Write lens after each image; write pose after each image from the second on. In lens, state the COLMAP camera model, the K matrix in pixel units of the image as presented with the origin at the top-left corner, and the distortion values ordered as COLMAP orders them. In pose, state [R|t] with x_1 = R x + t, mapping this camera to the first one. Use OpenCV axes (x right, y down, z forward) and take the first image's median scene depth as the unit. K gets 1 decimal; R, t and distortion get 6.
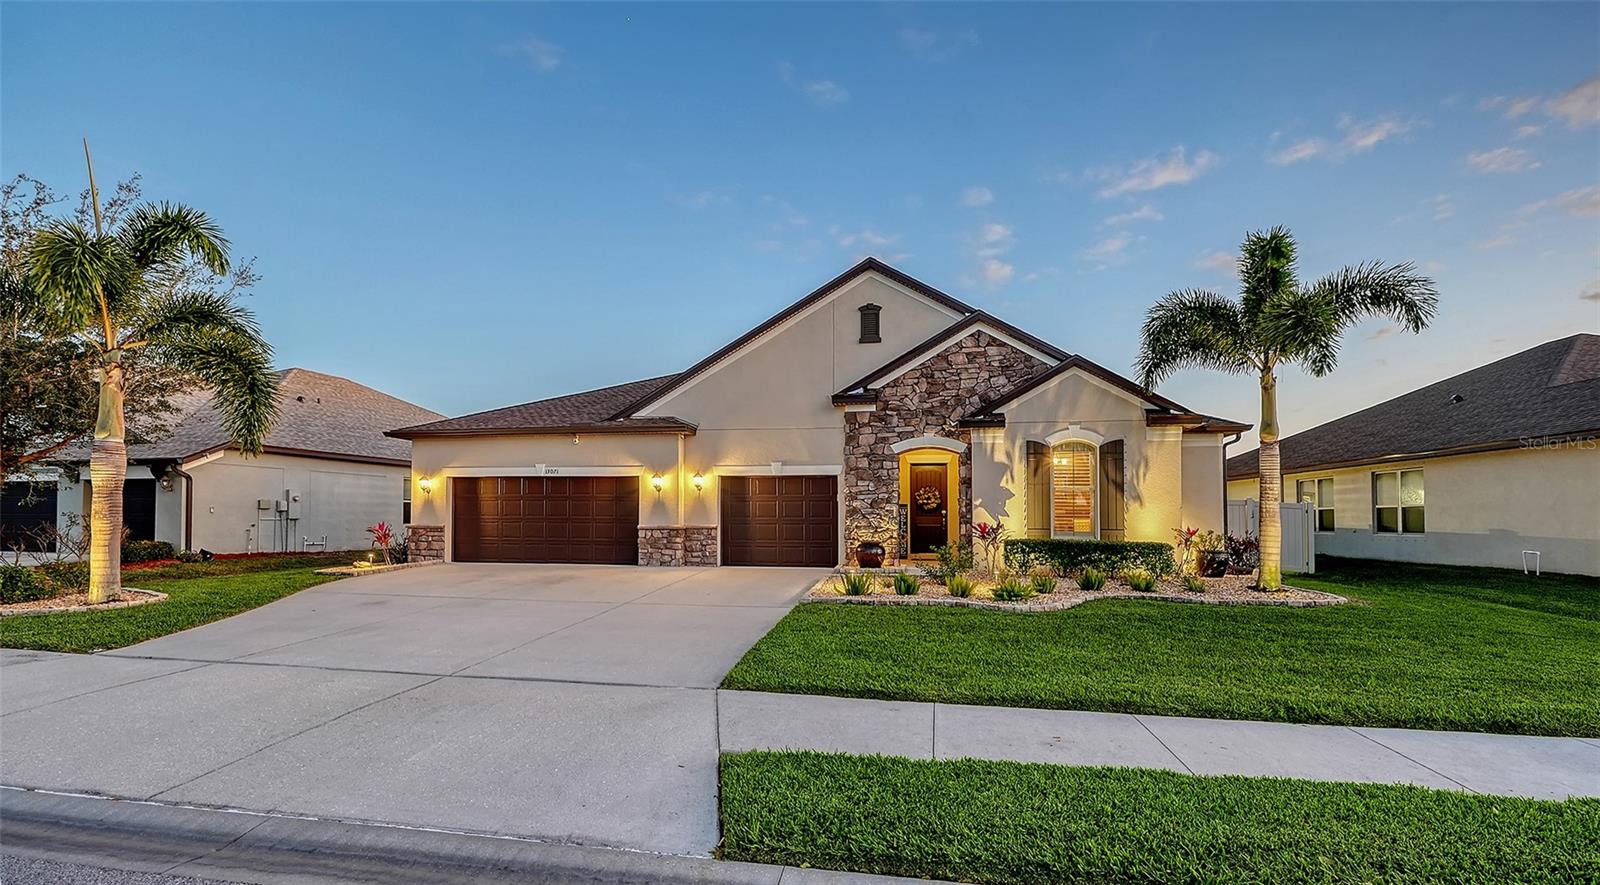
lens RADIAL K [[654.2, 0, 800.0], [0, 654.2, 444.3], [0, 0, 1]] dist [0.002795, -0.000519]
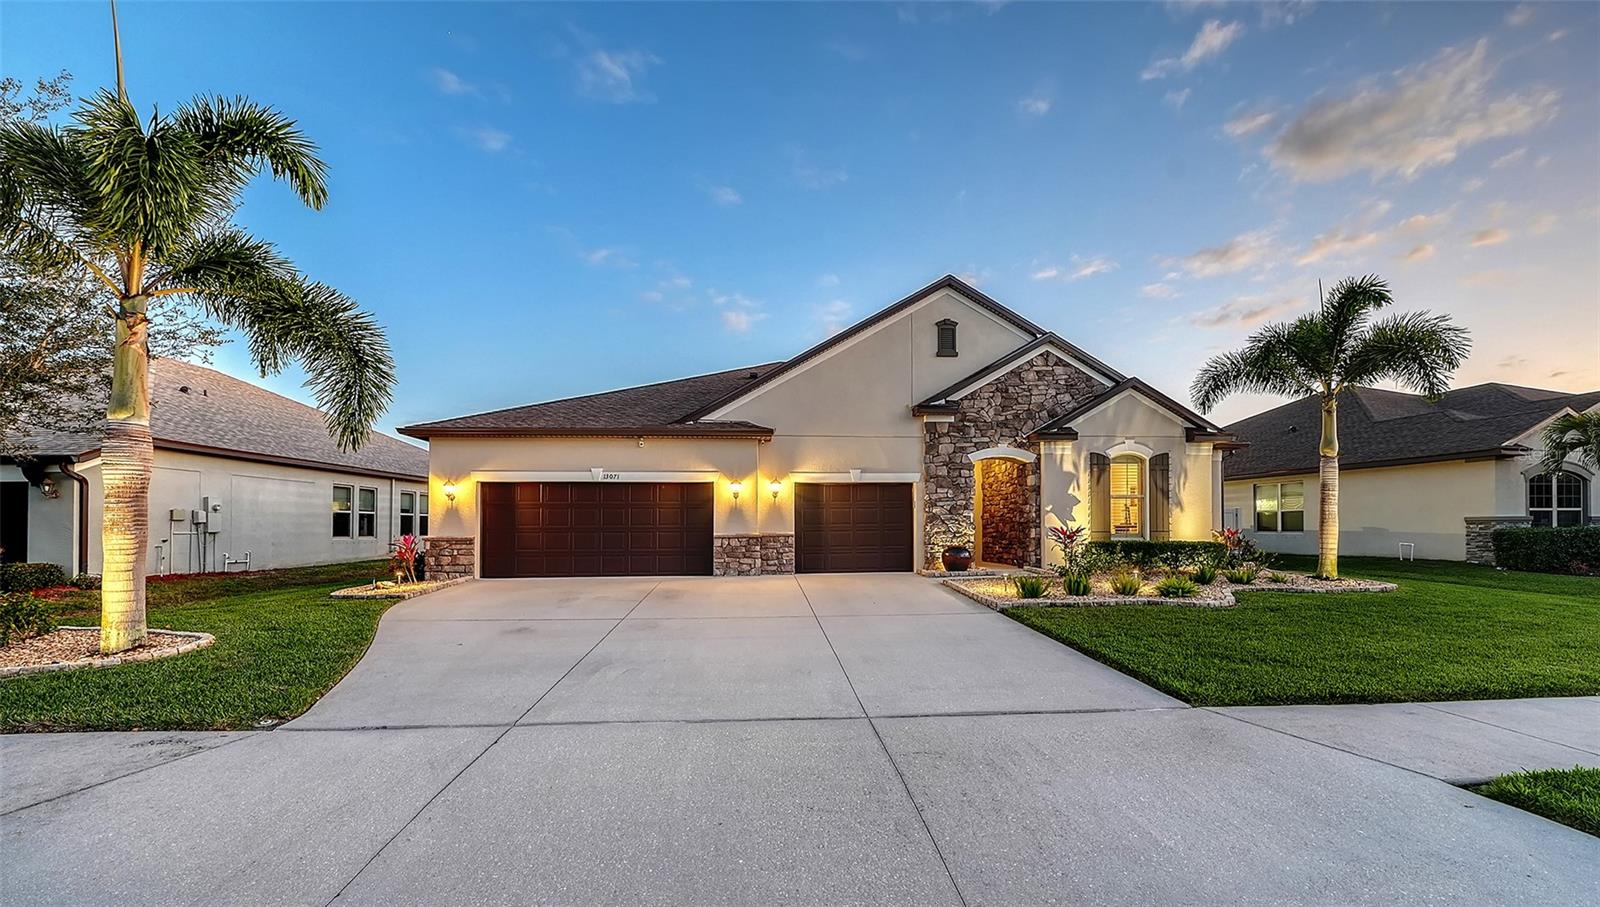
lens RADIAL K [[592.1, 0, 800.4], [0, 592.1, 463.4], [0, 0, 1]] dist [-0.002289, -0.000149]
pose [[0.968497, 0.015785, 0.248523, -0.358821], [-0.017305, 0.999843, 0.003931, 0.016355], [-0.248422, -0.008108, 0.968618, 0.139191]]
